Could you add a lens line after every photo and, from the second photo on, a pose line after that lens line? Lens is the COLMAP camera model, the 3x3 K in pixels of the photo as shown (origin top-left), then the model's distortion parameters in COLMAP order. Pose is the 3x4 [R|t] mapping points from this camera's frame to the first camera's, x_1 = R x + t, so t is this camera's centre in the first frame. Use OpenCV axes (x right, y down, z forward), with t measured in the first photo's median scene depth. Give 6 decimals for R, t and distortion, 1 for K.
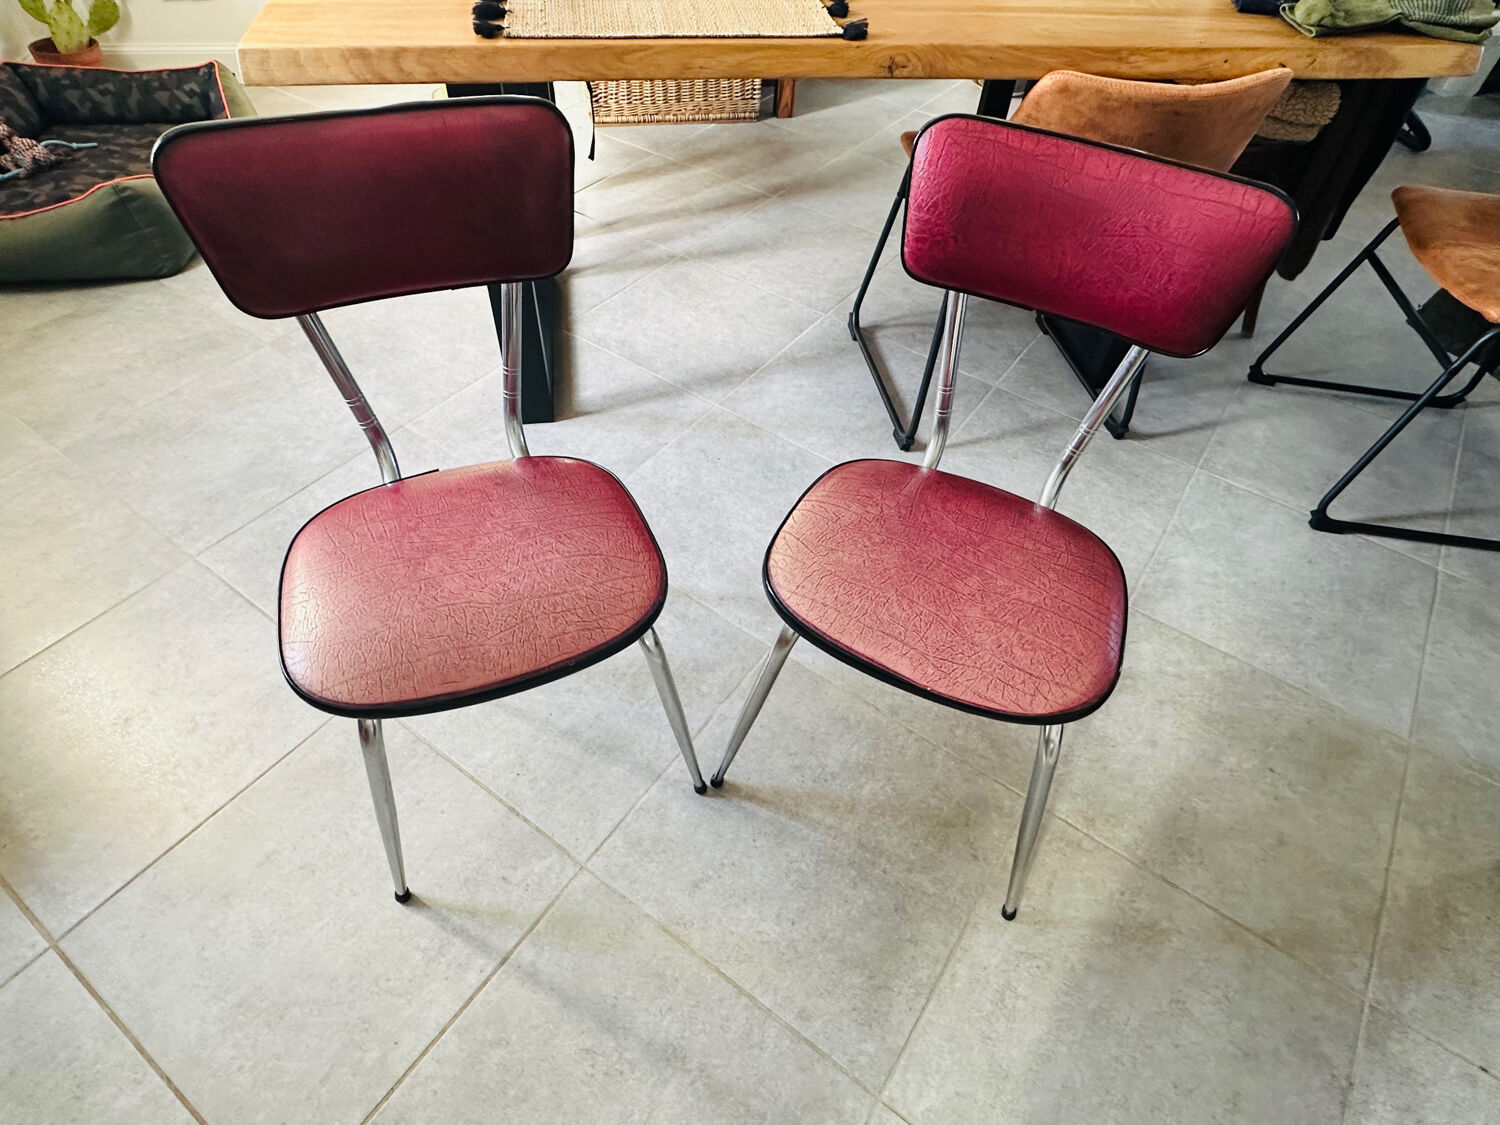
lens RADIAL K [[816.8, 0, 747.7], [0, 816.8, 569.7], [0, 0, 1]] dist [-0.003533, 0.001183]
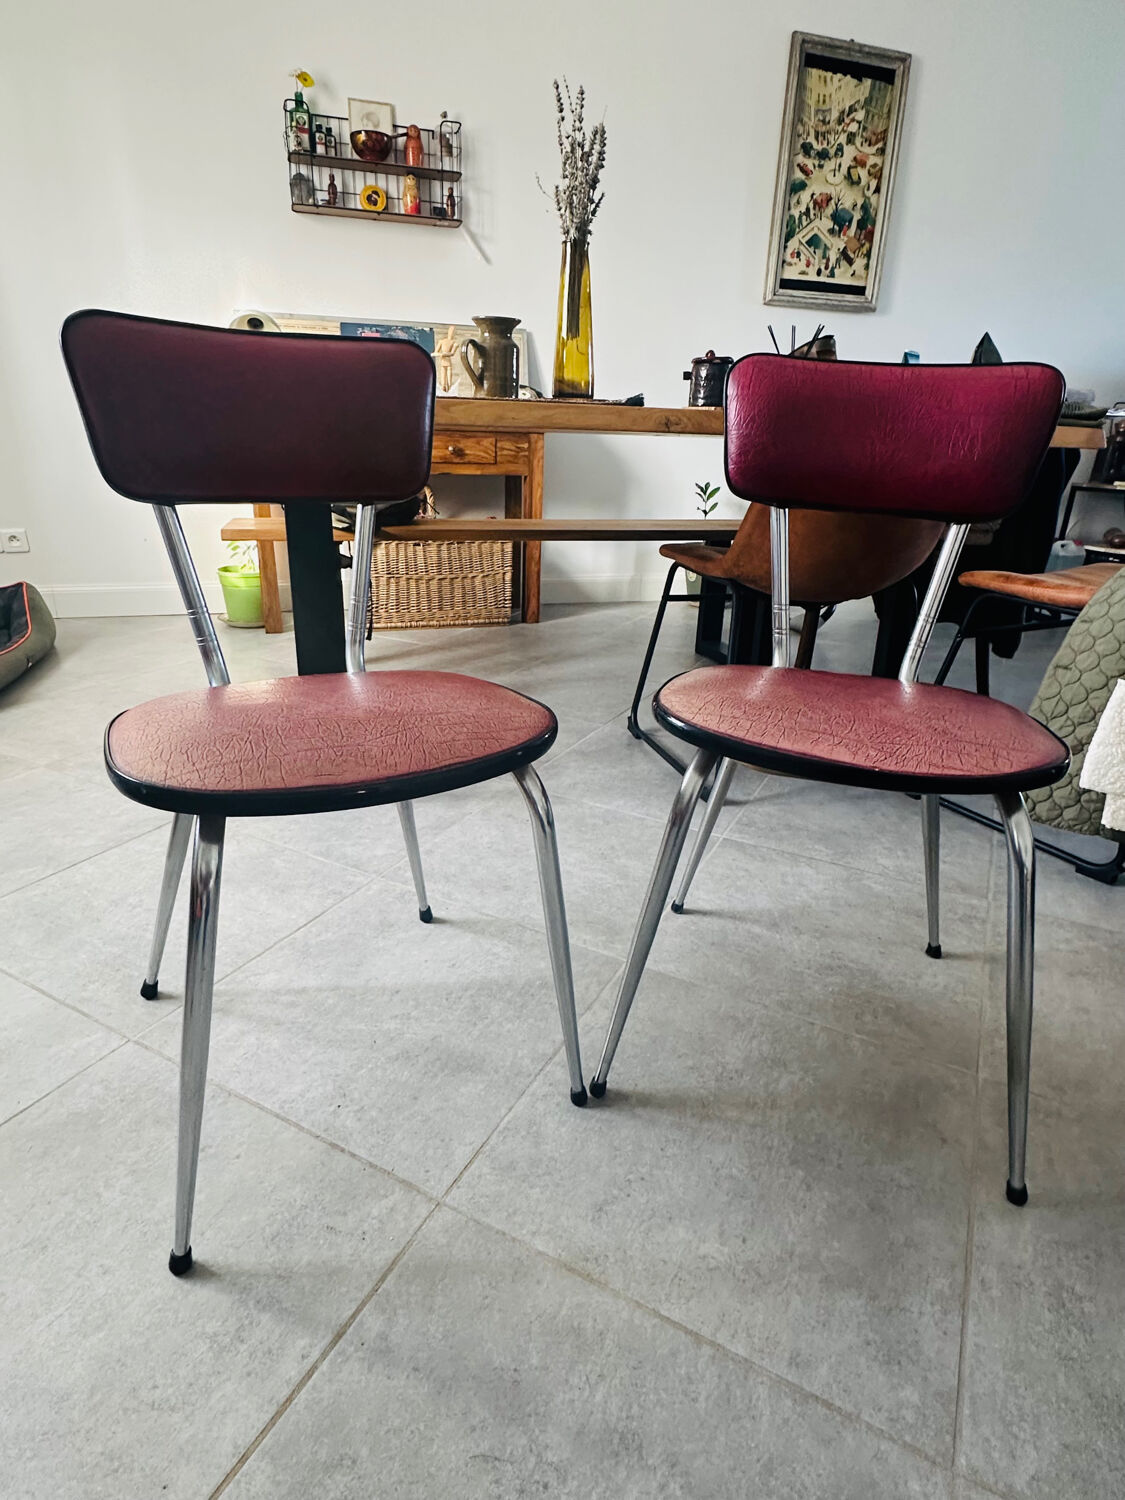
lens RADIAL K [[816.8, 0, 555.0], [0, 816.8, 751.8], [0, 0, 1]] dist [-0.003533, 0.001183]
pose [[0.992058, -0.063718, 0.108447, -0.152244], [0.106823, 0.881997, -0.458987, 0.350972], [-0.066404, 0.466927, 0.881799, 0.173098]]
